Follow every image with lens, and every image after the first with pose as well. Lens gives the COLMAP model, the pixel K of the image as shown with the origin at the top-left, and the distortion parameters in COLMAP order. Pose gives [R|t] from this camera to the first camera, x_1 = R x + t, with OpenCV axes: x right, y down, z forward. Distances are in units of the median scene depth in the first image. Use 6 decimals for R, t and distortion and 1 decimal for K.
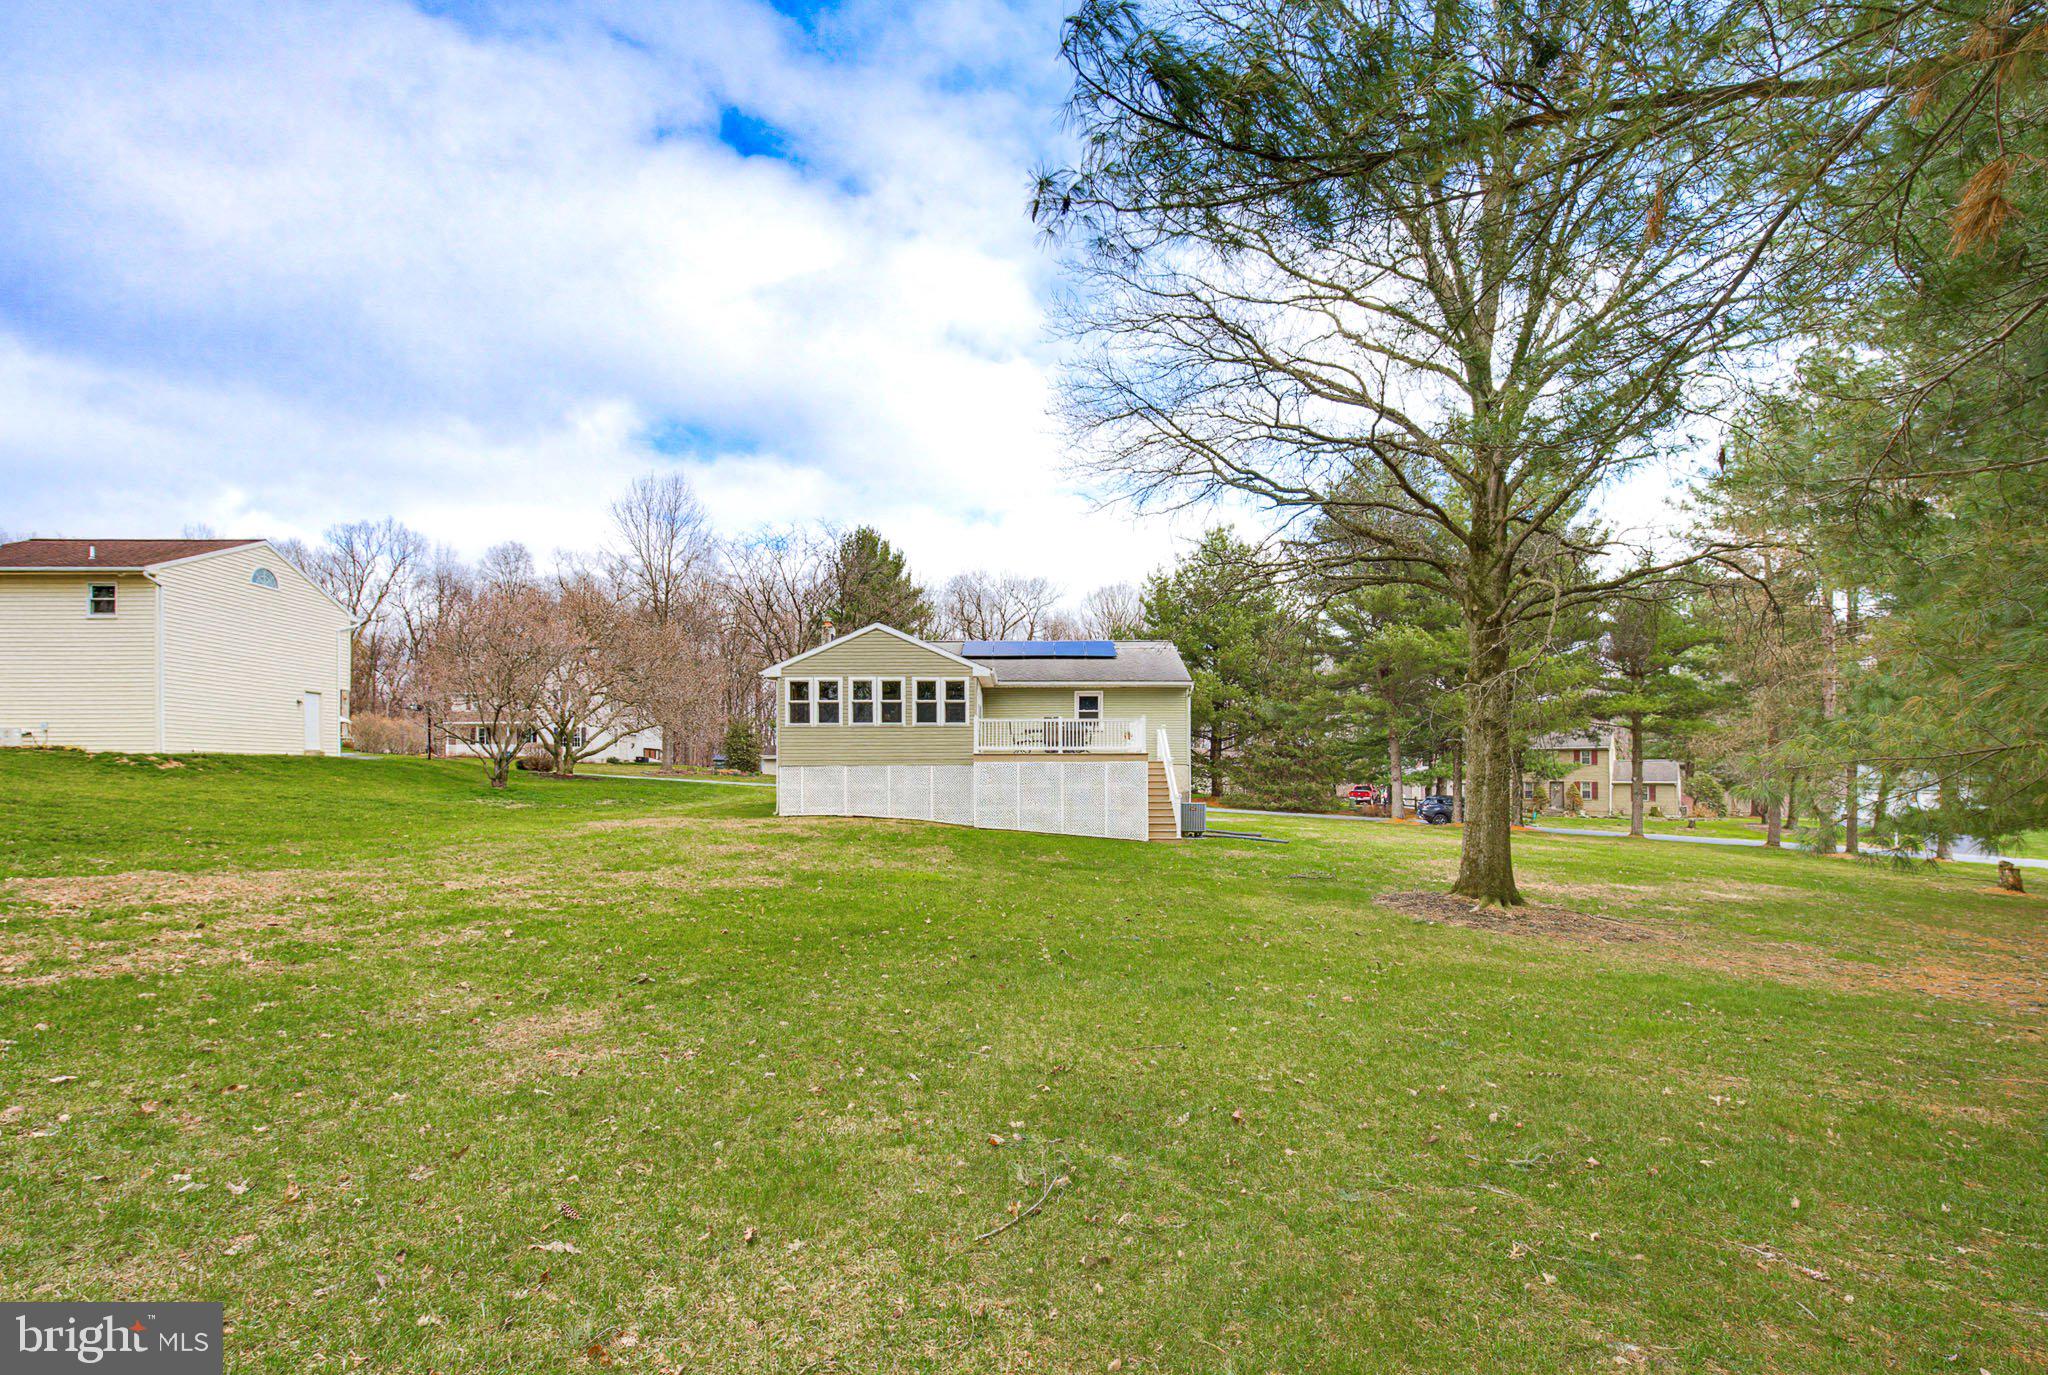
lens RADIAL K [[951.0, 0, 1024.0], [0, 951.0, 687.5], [0, 0, 1]] dist [0.000787, -0.000376]
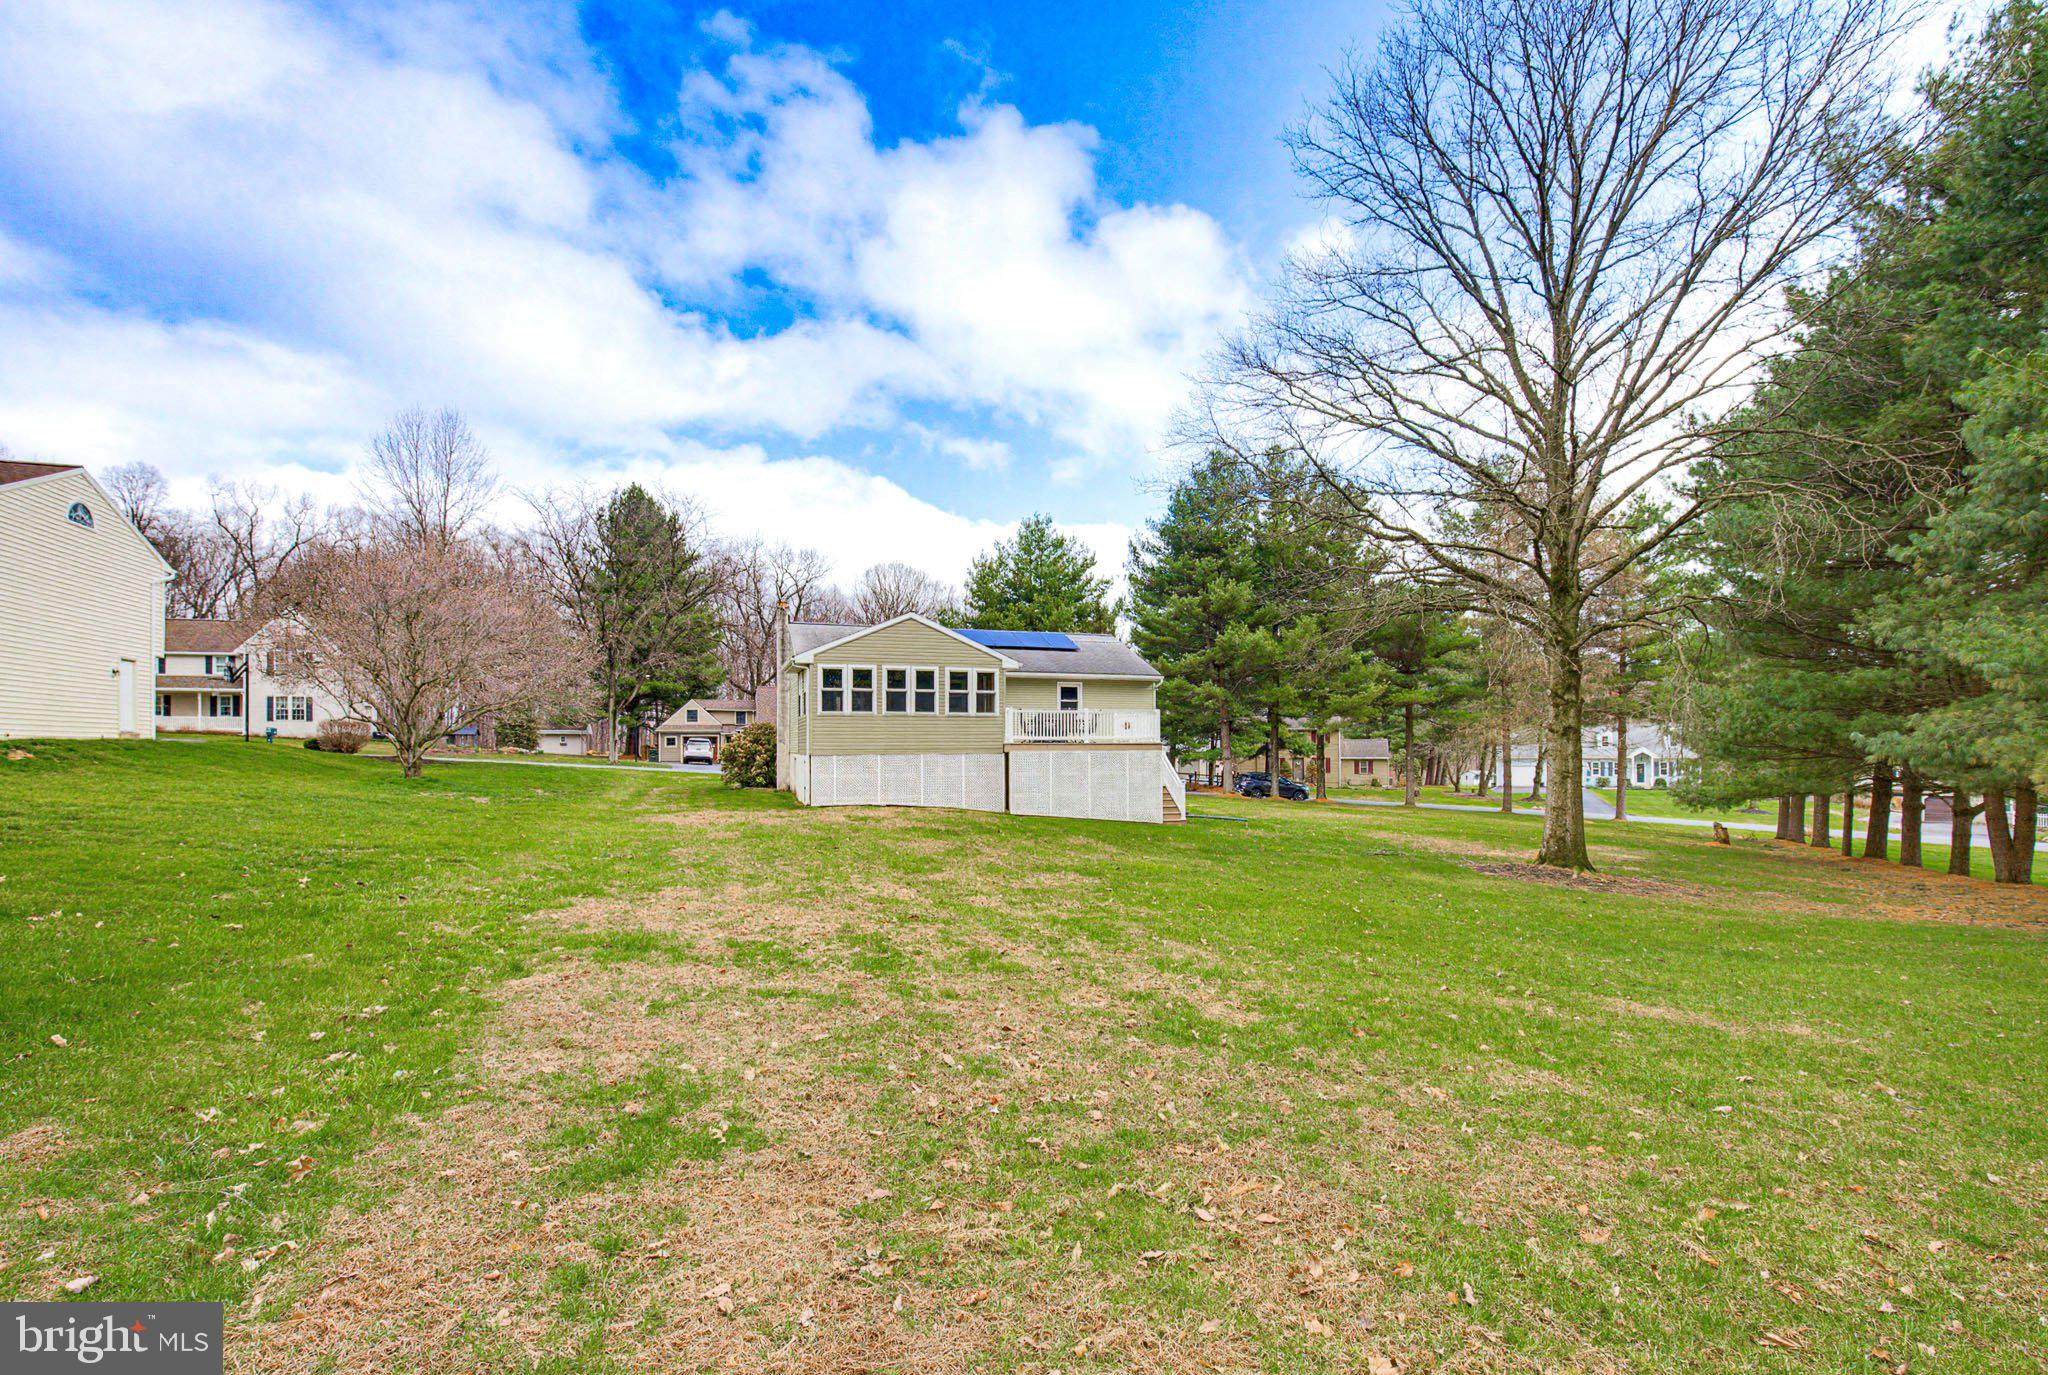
lens RADIAL K [[934.1, 0, 1039.3], [0, 934.1, 655.9], [0, 0, 1]] dist [0.000996, -0.000071]
pose [[0.951793, 0.031283, 0.305143, -0.322149], [-0.029262, 0.999509, -0.011197, -0.014836], [-0.305343, 0.001728, 0.952241, 0.015634]]
